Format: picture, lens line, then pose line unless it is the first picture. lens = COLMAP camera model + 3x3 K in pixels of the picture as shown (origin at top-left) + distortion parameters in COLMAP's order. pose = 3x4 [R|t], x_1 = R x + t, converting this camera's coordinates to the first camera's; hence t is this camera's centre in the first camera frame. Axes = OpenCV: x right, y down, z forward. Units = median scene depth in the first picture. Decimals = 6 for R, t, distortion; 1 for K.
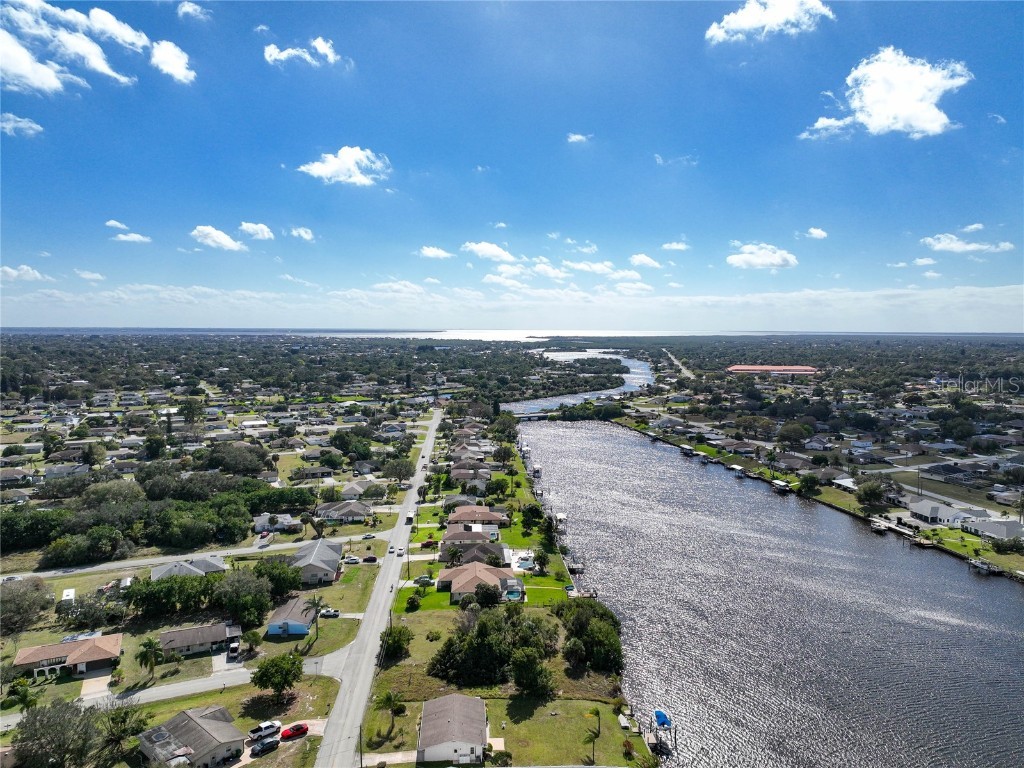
lens RADIAL K [[729.6, 0, 515.5], [0, 729.6, 370.1], [0, 0, 1]] dist [0.004076, 0.005326]
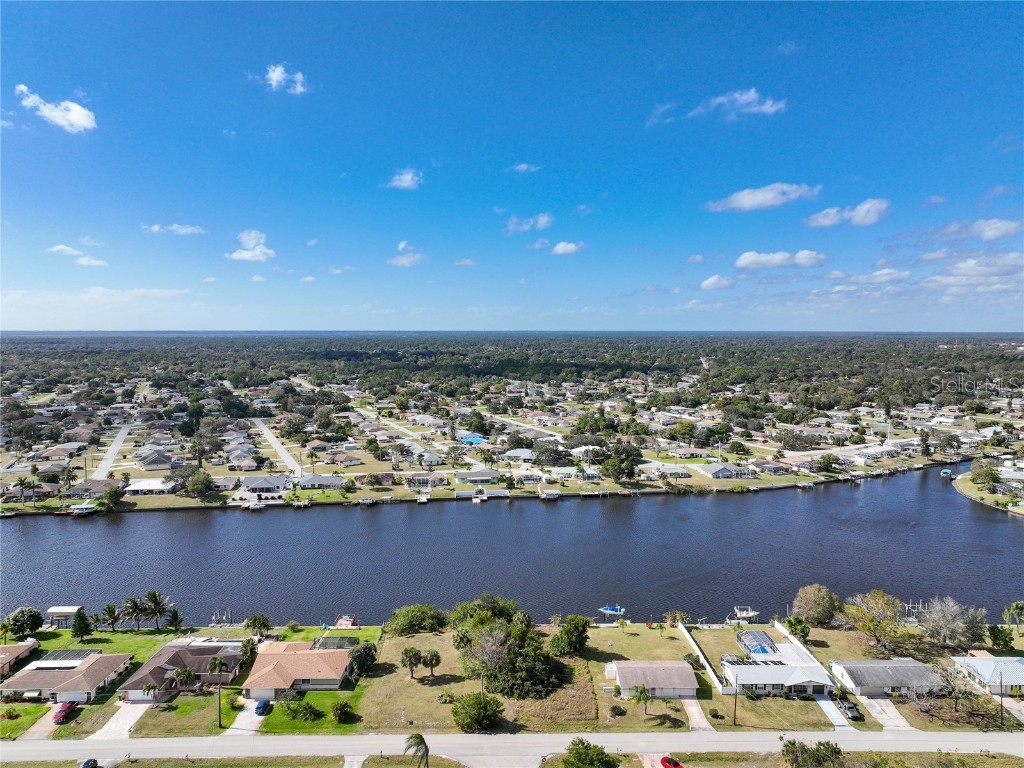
lens RADIAL K [[722.2, 0, 509.4], [0, 722.2, 383.8], [0, 0, 1]] dist [0.003968, 0.010710]
pose [[0.055995, -0.081818, 0.995073, -0.253179], [0.058142, 0.995213, 0.078558, -0.016290], [-0.996737, 0.053457, 0.060484, 0.239272]]
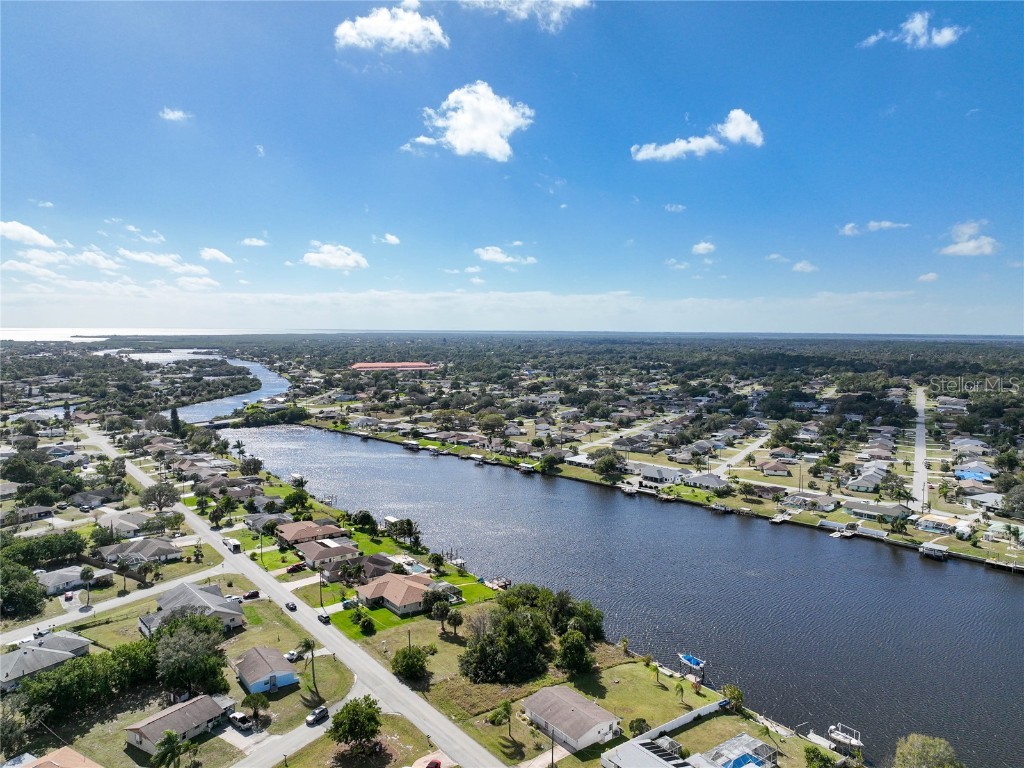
lens RADIAL K [[722.2, 0, 509.4], [0, 722.2, 383.8], [0, 0, 1]] dist [0.003968, 0.010710]
pose [[0.838741, -0.041595, 0.542939, -0.148049], [0.029701, 0.999089, 0.030657, -0.004658], [-0.543720, -0.009587, 0.839212, 0.037845]]
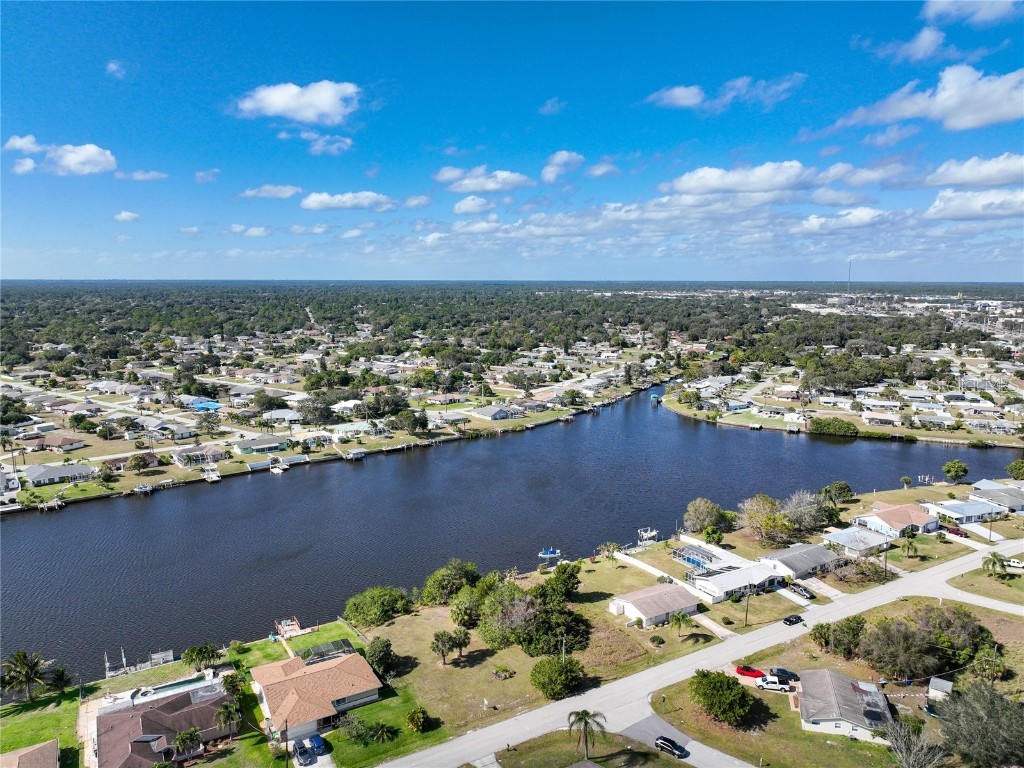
lens RADIAL K [[722.2, 0, 509.4], [0, 722.2, 383.8], [0, 0, 1]] dist [0.003968, 0.010710]
pose [[-0.449928, -0.135708, 0.882694, -0.211252], [0.048684, 0.983190, 0.175975, -0.021844], [-0.891737, 0.122149, -0.435758, 0.360754]]
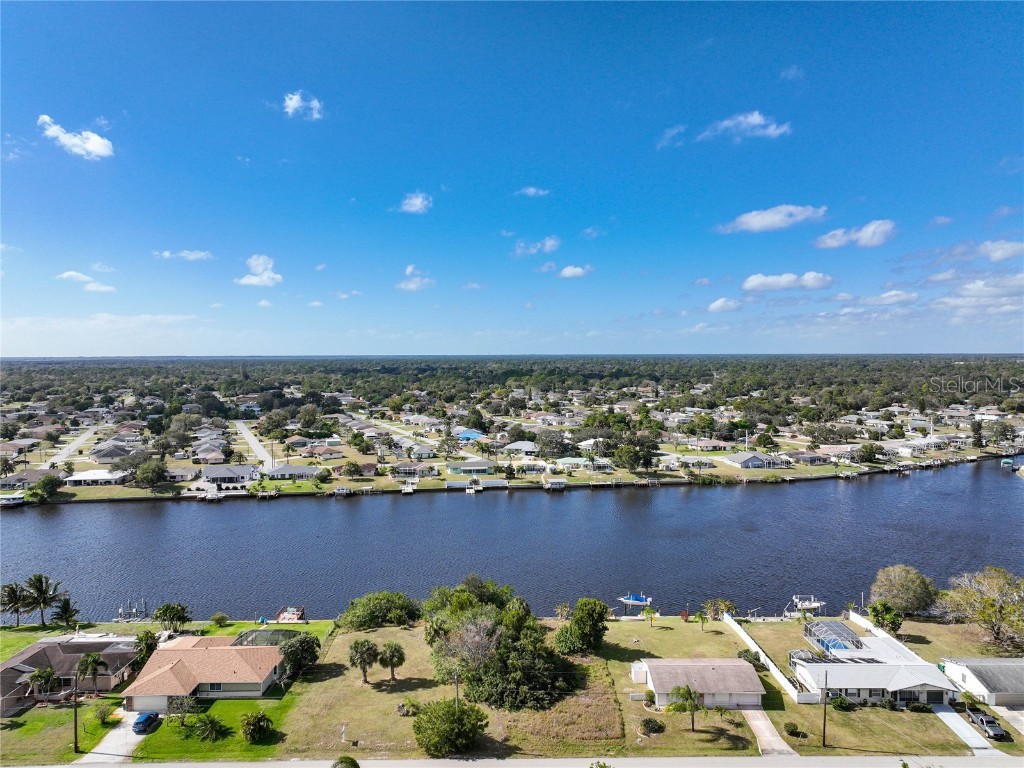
lens RADIAL K [[729.5, 0, 510.0], [0, 729.5, 385.1], [0, 0, 1]] dist [-0.003488, 0.024695]
pose [[0.062093, -0.050134, 0.996810, -0.191950], [0.063129, 0.996935, 0.046208, 0.021545], [-0.996072, 0.060058, 0.065068, 0.240790]]
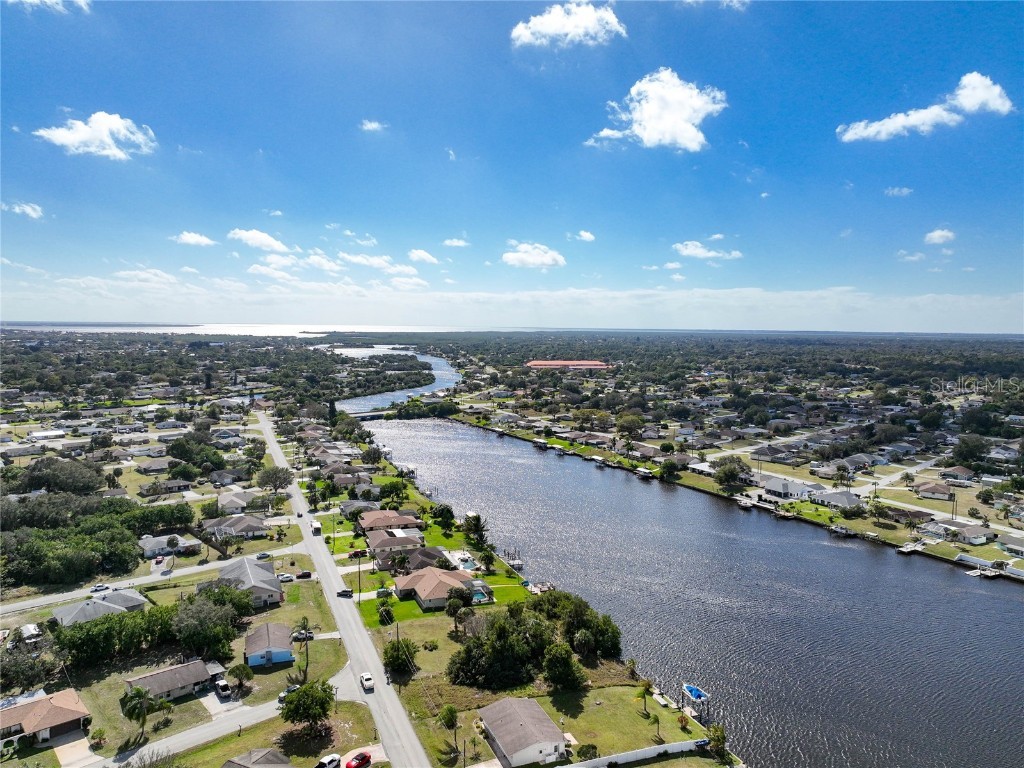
lens RADIAL K [[736.6, 0, 512.0], [0, 736.6, 384.0], [0, 0, 1]] dist [0.004386, 0.009224]
pose [[0.953964, -0.017979, 0.299383, -0.082414], [0.010650, 0.999603, 0.026093, -0.002154], [-0.299733, -0.021704, 0.953776, 0.011187]]
